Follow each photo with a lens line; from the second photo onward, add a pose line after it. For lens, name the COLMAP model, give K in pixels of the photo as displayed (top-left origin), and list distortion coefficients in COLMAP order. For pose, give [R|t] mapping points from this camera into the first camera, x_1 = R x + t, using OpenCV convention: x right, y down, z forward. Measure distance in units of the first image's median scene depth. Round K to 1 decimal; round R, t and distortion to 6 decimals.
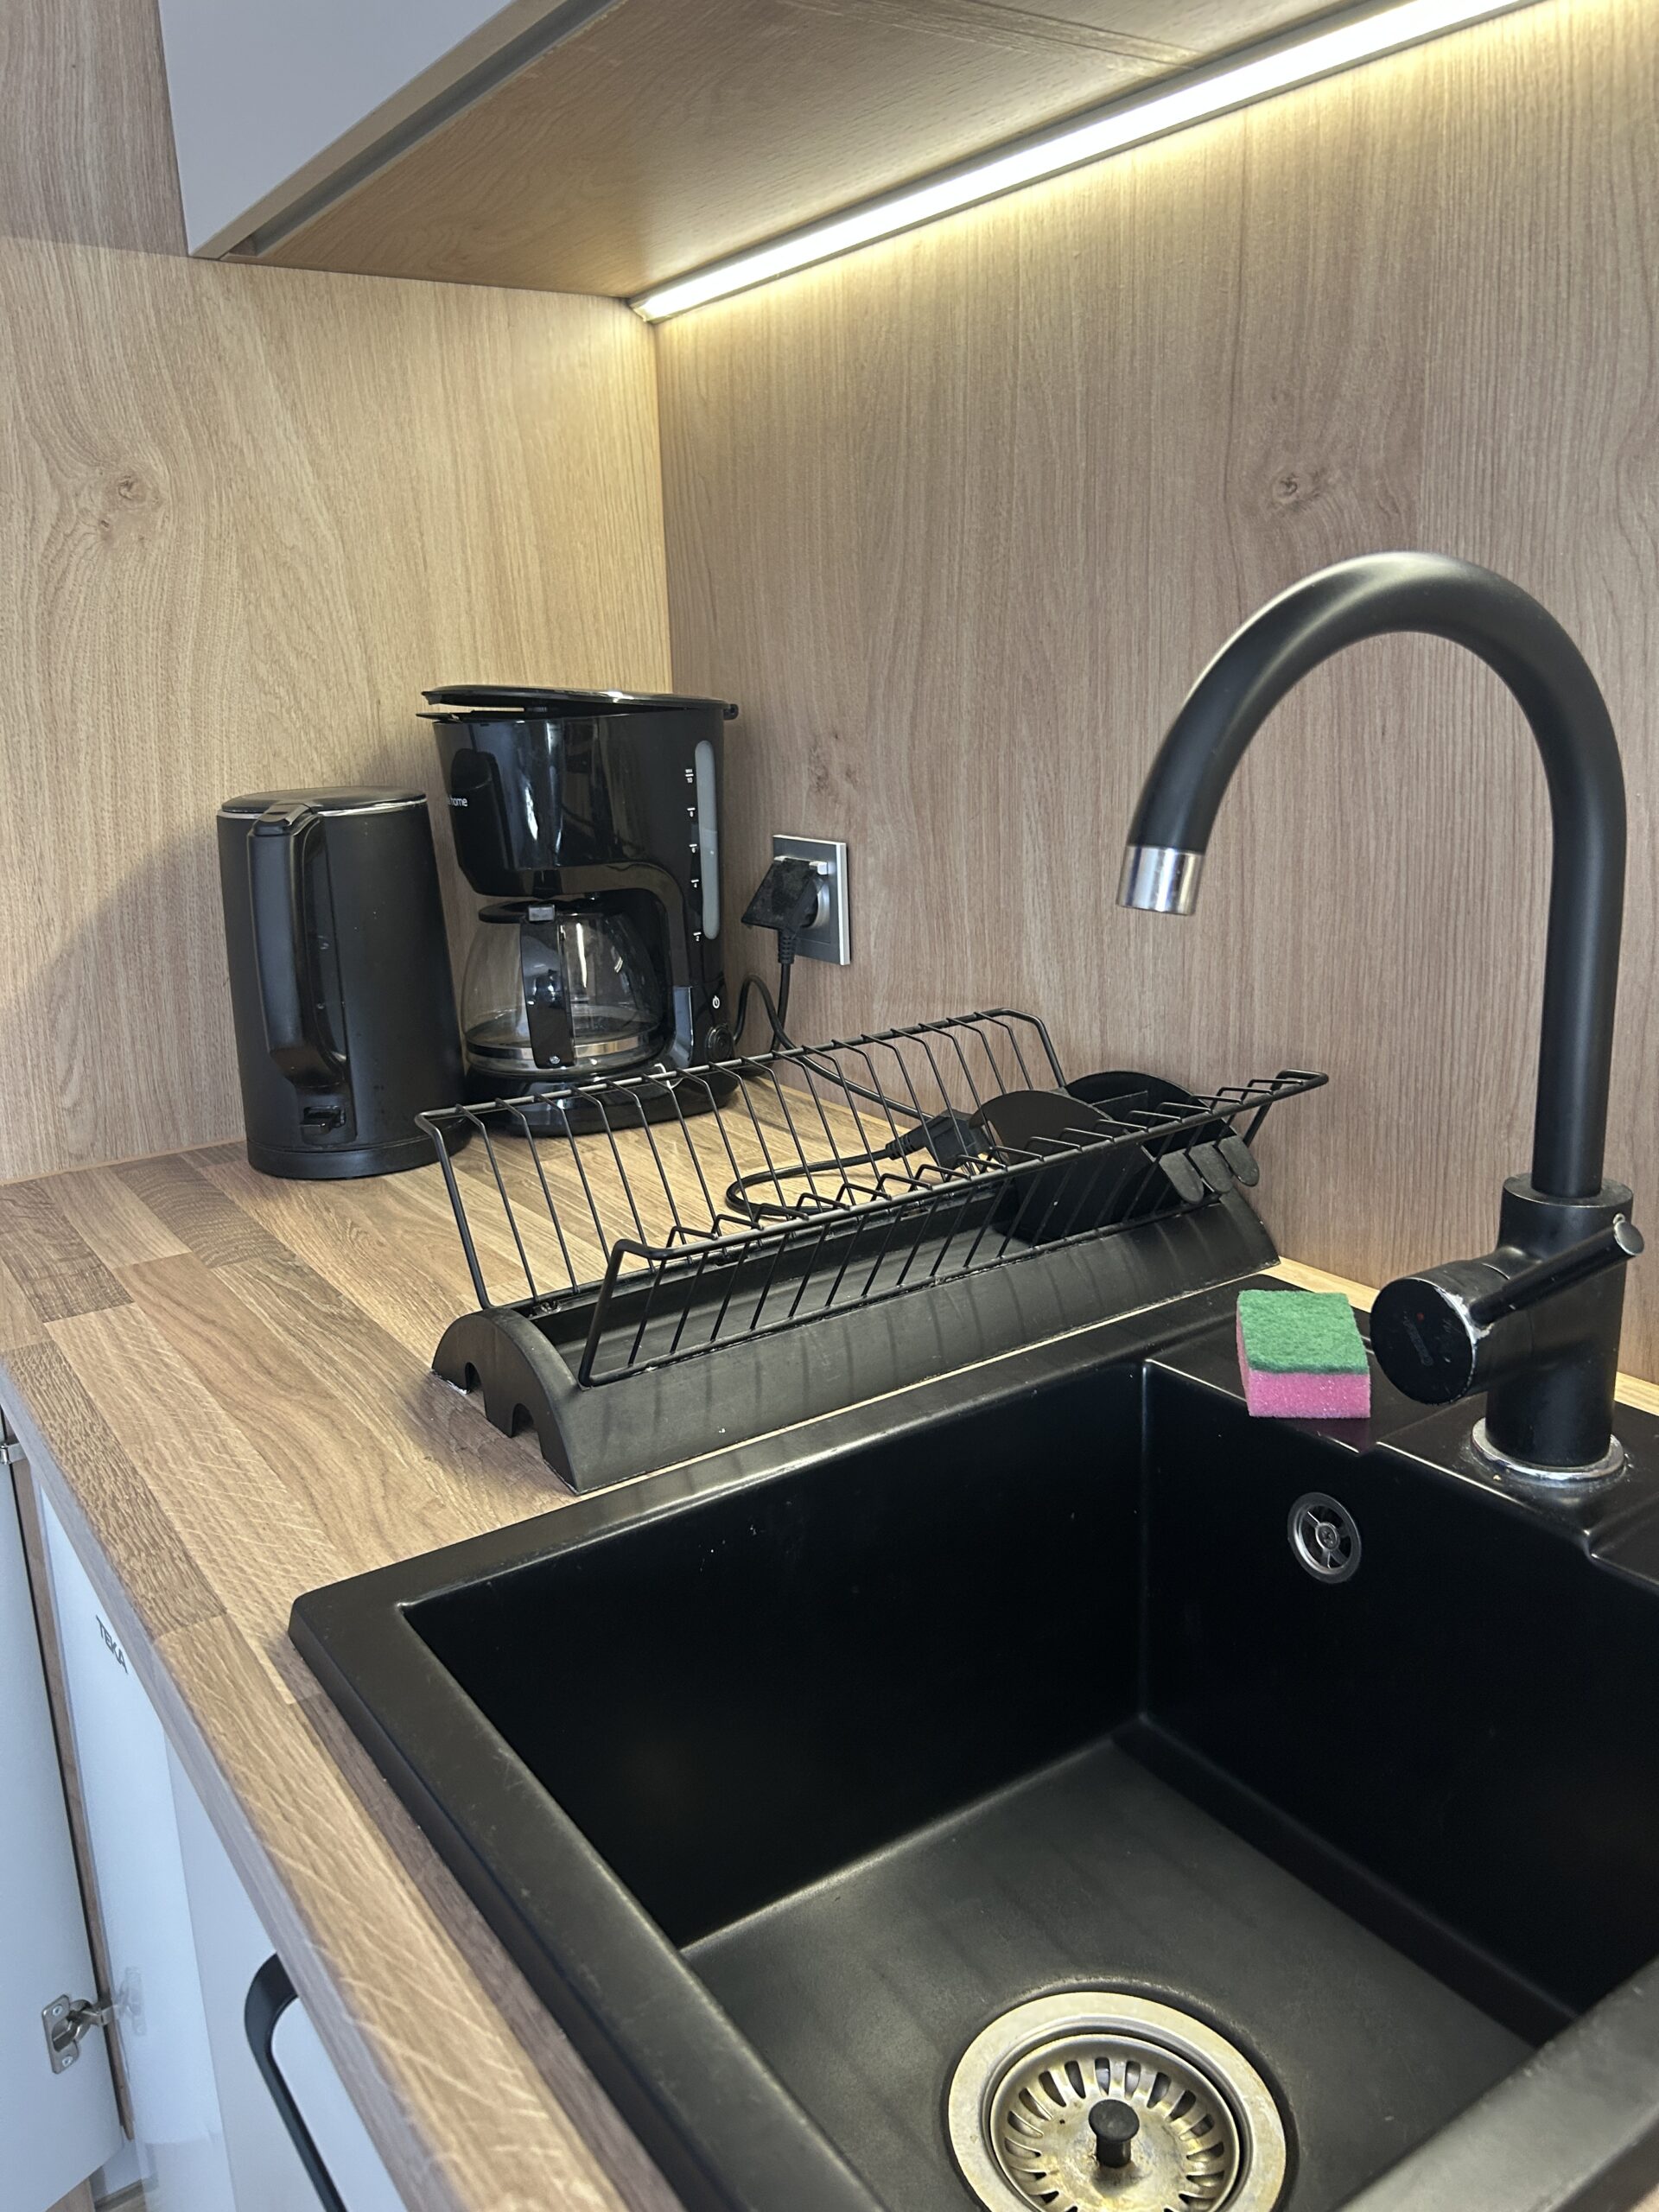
lens RADIAL K [[1647.6, 0, 829.5], [0, 1647.6, 1106.0], [0, 0, 1]] dist [0.053487, -0.123760]
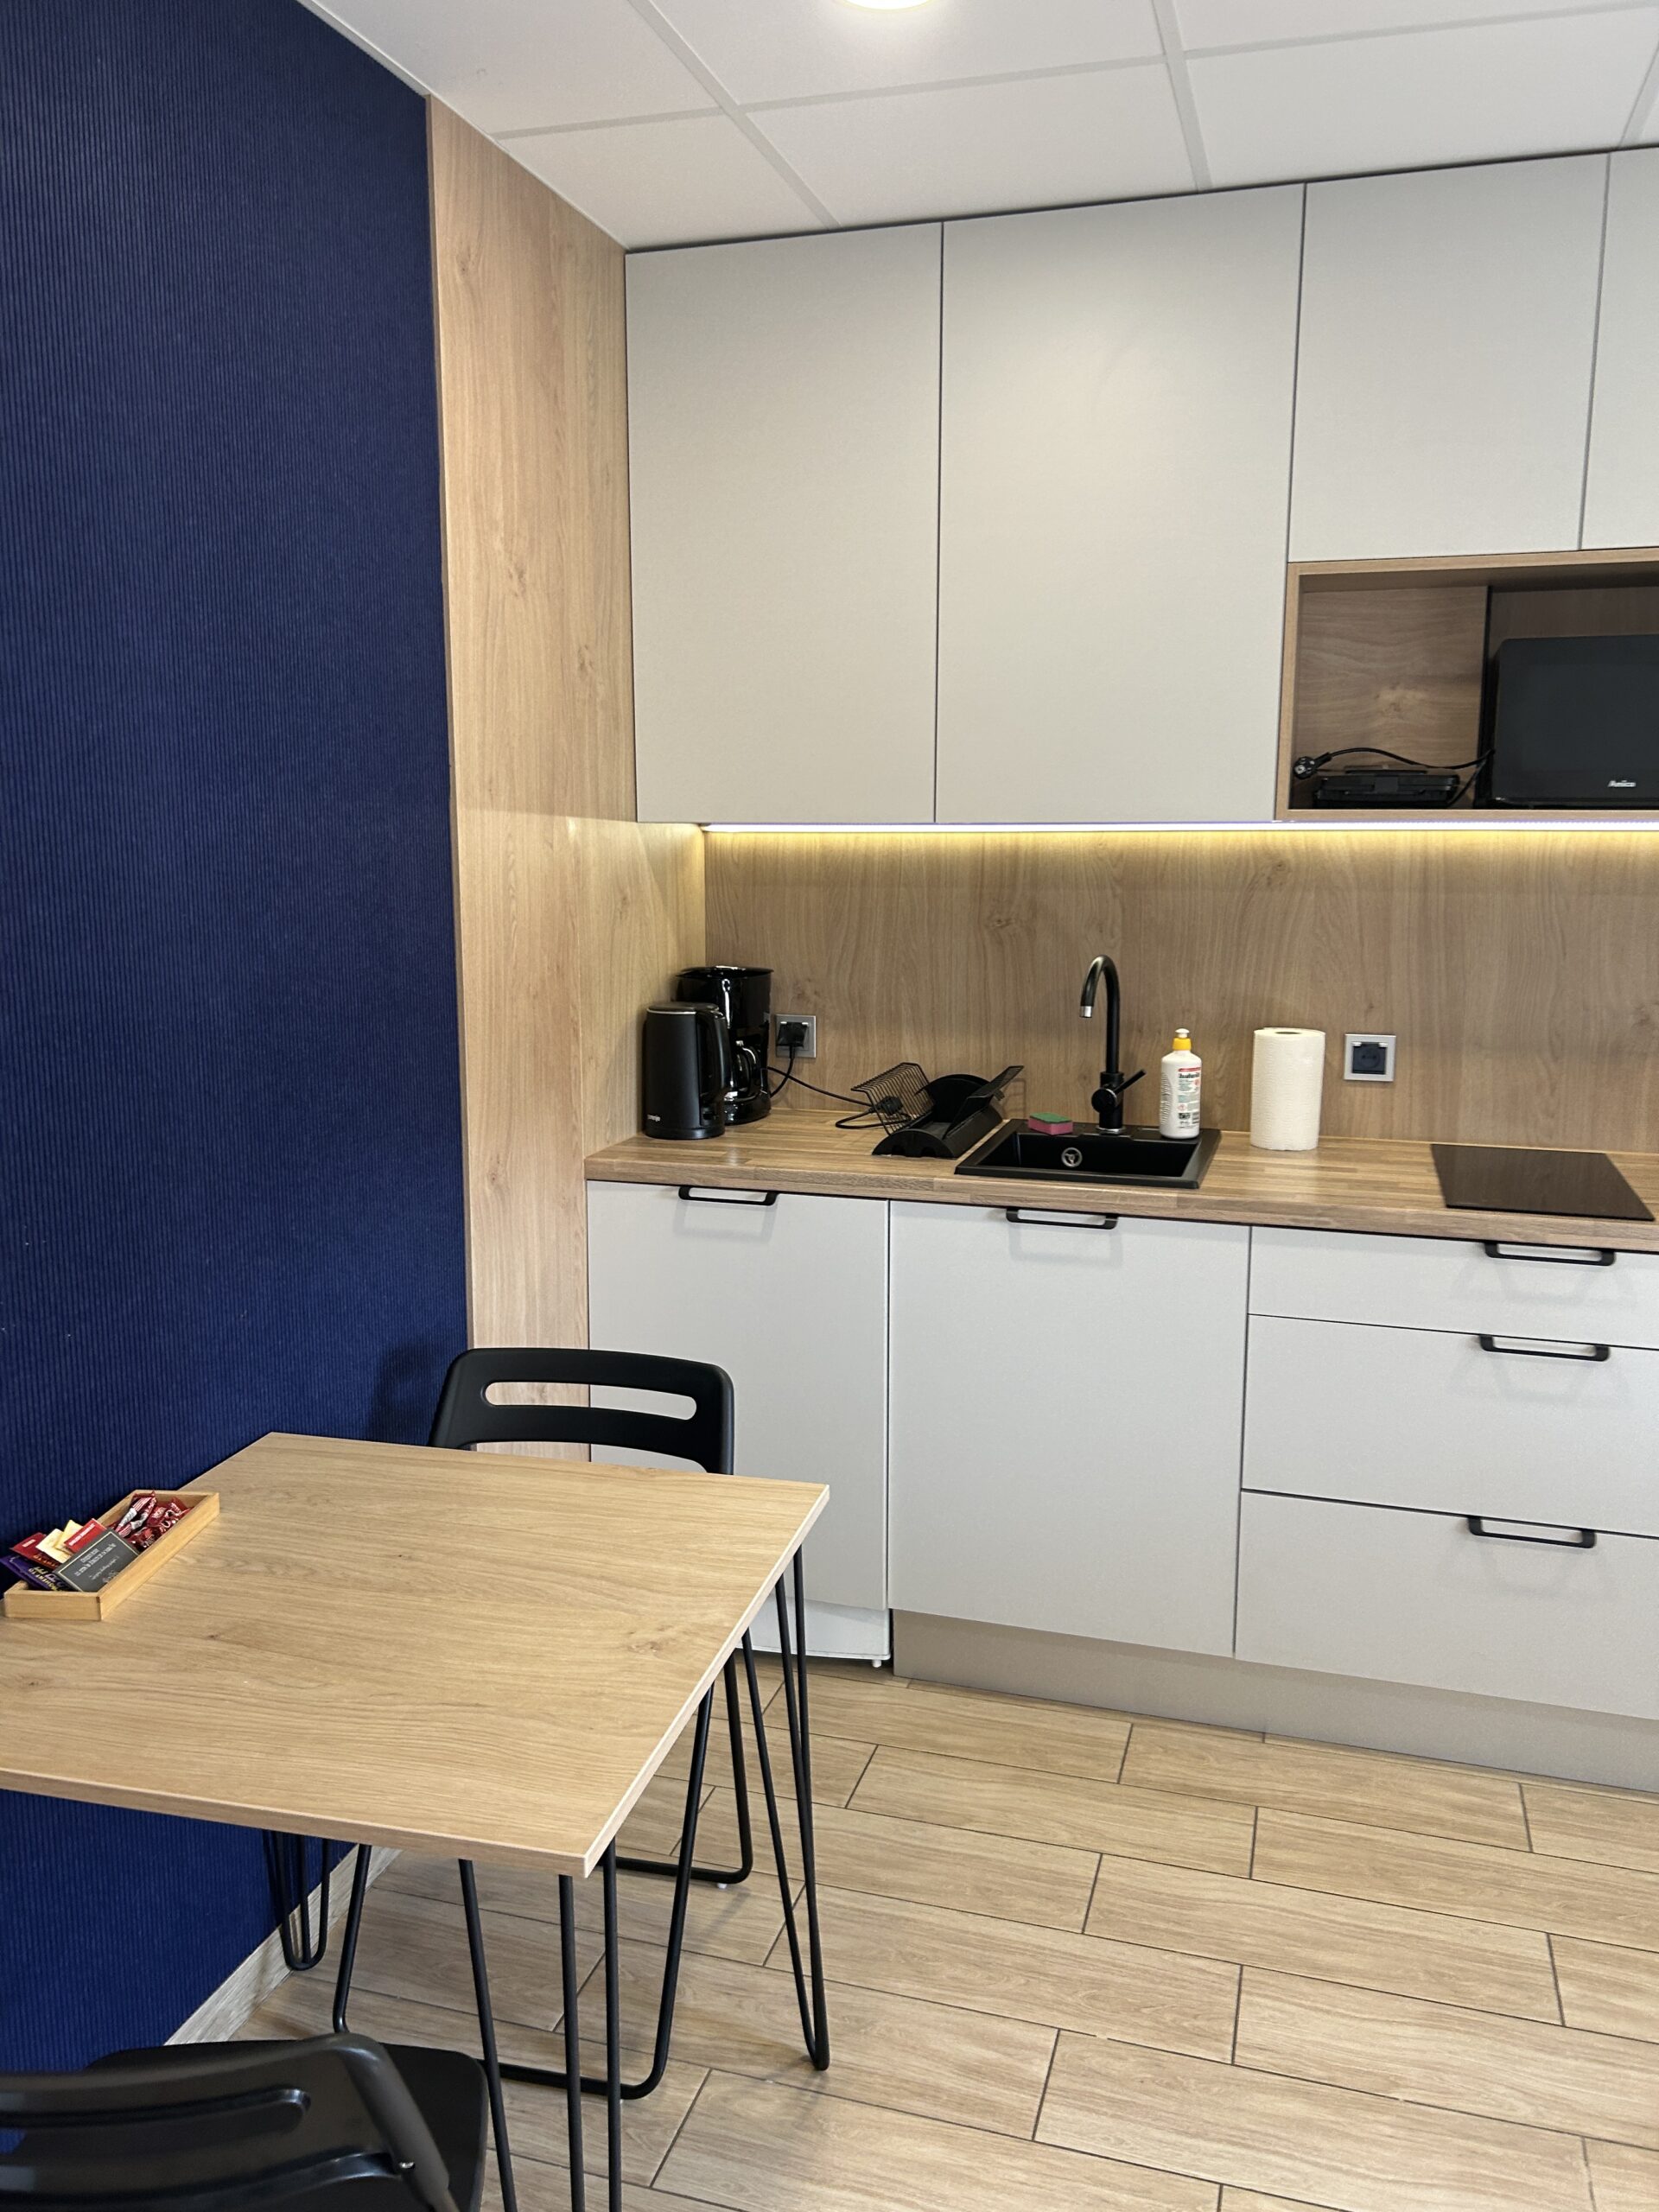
lens RADIAL K [[1647.6, 0, 829.5], [0, 1647.6, 1106.0], [0, 0, 1]] dist [0.053487, -0.123760]
pose [[0.783283, -0.063847, 0.618378, -2.013275], [0.136691, 0.988057, -0.071127, 0.236914], [-0.606452, 0.140239, 0.782655, -1.446593]]
